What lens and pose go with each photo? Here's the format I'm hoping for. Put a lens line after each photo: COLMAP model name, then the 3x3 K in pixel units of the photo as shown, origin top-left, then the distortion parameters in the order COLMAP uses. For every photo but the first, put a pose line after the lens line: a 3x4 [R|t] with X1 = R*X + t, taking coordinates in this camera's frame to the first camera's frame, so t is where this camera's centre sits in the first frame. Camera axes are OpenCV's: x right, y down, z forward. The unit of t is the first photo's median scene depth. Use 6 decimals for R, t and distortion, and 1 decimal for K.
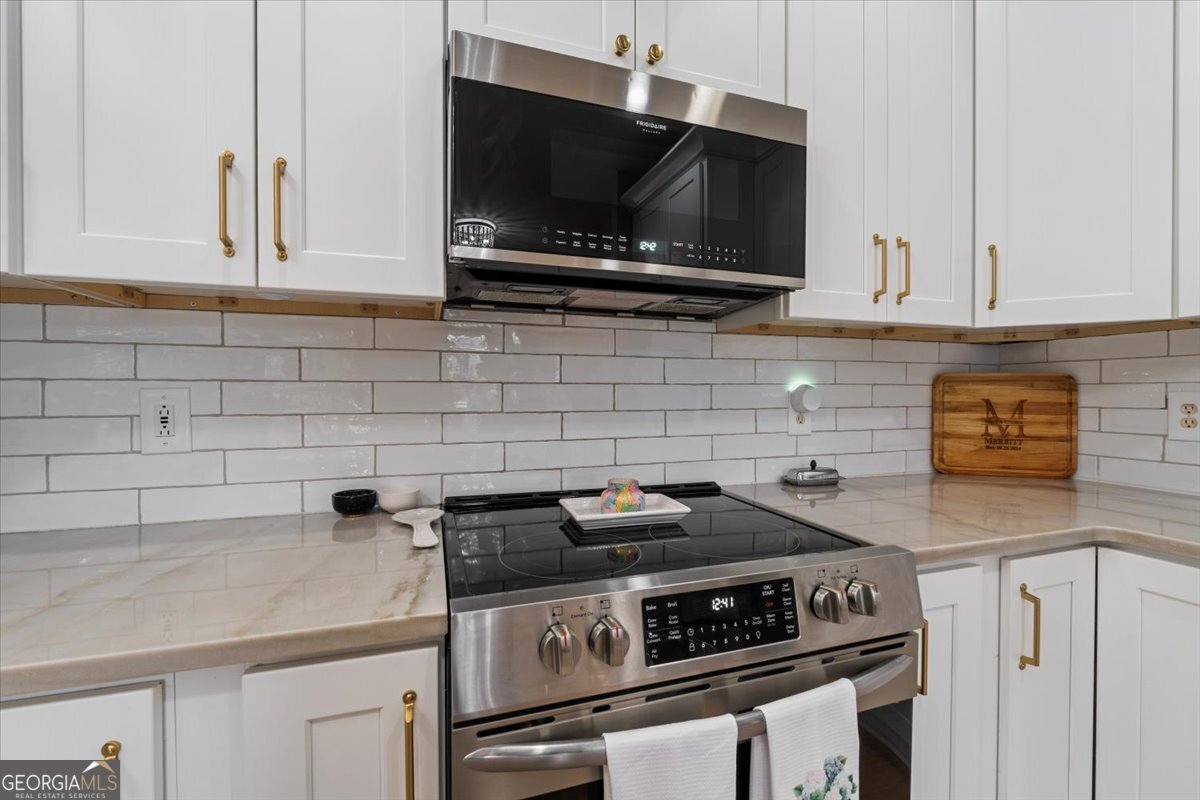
lens RADIAL K [[494.7, 0, 600.0], [0, 494.7, 400.0], [0, 0, 1]] dist [-0.001803, -0.000125]
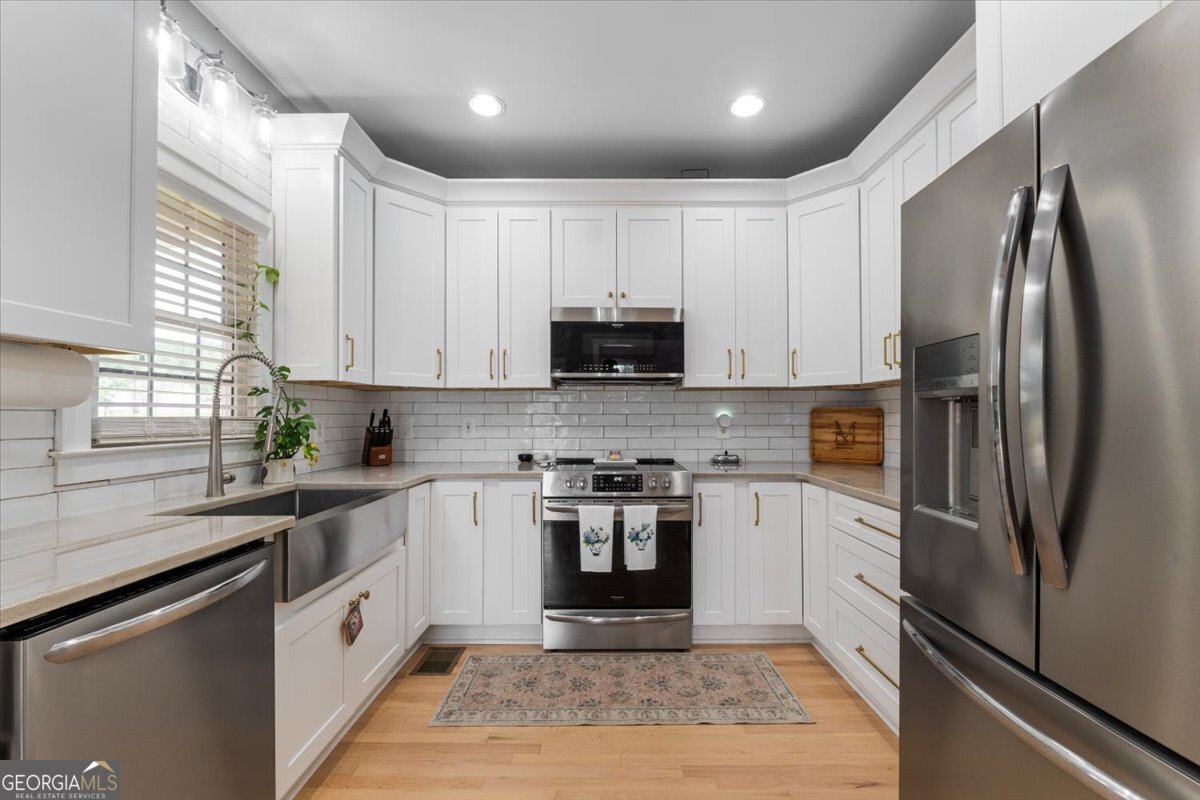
lens RADIAL K [[621.9, 0, 637.4], [0, 621.9, 410.8], [0, 0, 1]] dist [-0.003632, -0.000414]
pose [[0.950872, -0.005815, -0.309530, 1.165065], [-0.003067, 0.999598, -0.028203, 0.038717], [0.309570, 0.027767, 0.950471, -2.092984]]
